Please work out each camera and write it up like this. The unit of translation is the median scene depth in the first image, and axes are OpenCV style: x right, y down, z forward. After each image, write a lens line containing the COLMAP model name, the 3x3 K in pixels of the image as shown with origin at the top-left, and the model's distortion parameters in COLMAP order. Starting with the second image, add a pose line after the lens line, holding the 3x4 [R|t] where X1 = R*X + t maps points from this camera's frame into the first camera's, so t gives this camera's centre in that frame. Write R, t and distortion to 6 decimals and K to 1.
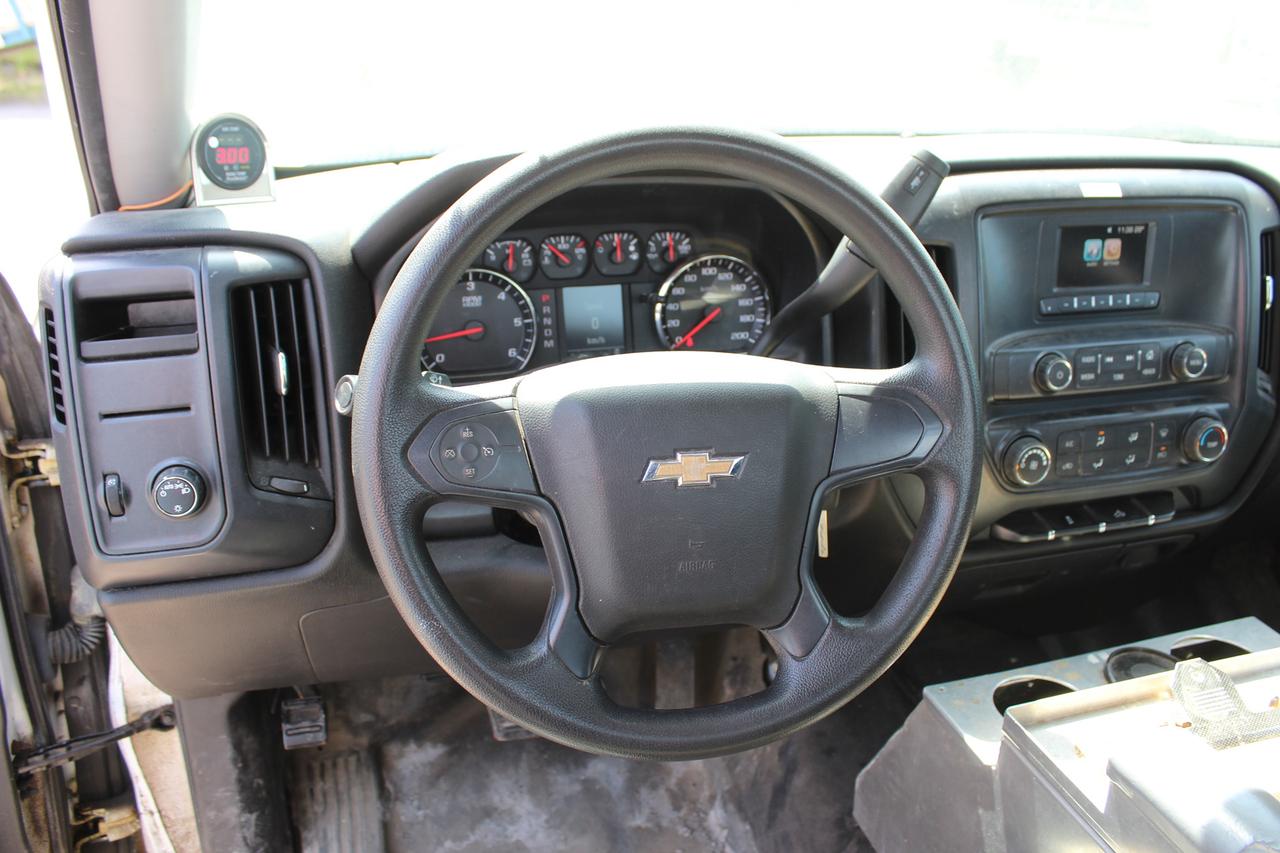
lens RADIAL K [[1071.0, 0, 642.0], [0, 1071.0, 403.1], [0, 0, 1]] dist [-0.166169, 0.149658]
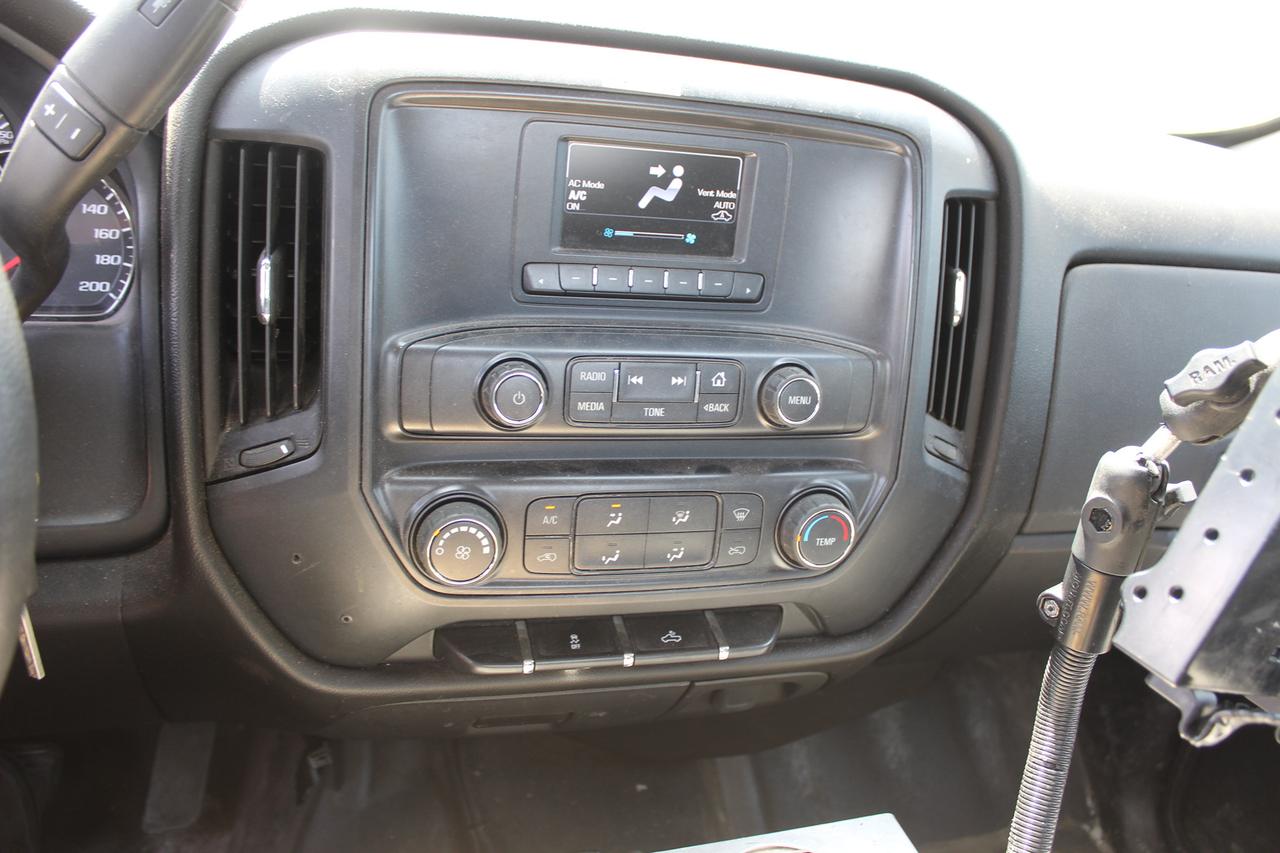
lens RADIAL K [[1071.0, 0, 642.0], [0, 1071.0, 403.1], [0, 0, 1]] dist [-0.166169, 0.149658]
pose [[0.992950, 0.099445, 0.064507, 0.402927], [-0.100214, 0.994927, 0.008795, -0.033829], [-0.063305, -0.015198, 0.997878, 0.401322]]
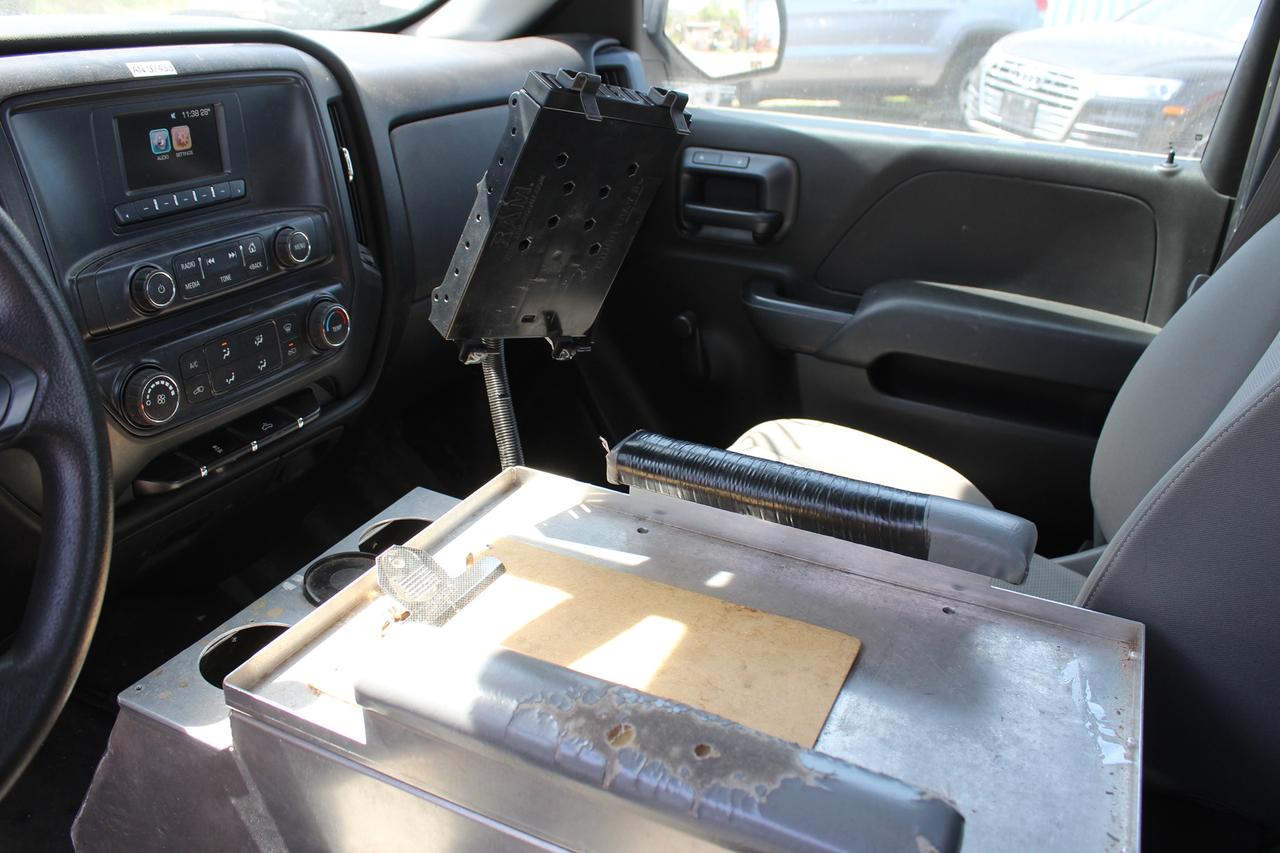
lens RADIAL K [[1071.0, 0, 642.0], [0, 1071.0, 403.1], [0, 0, 1]] dist [-0.166169, 0.149658]
pose [[0.656318, -0.270575, 0.704298, 0.031959], [0.226698, 0.961070, 0.157966, 0.016475], [-0.719621, 0.055987, 0.692106, 0.127116]]
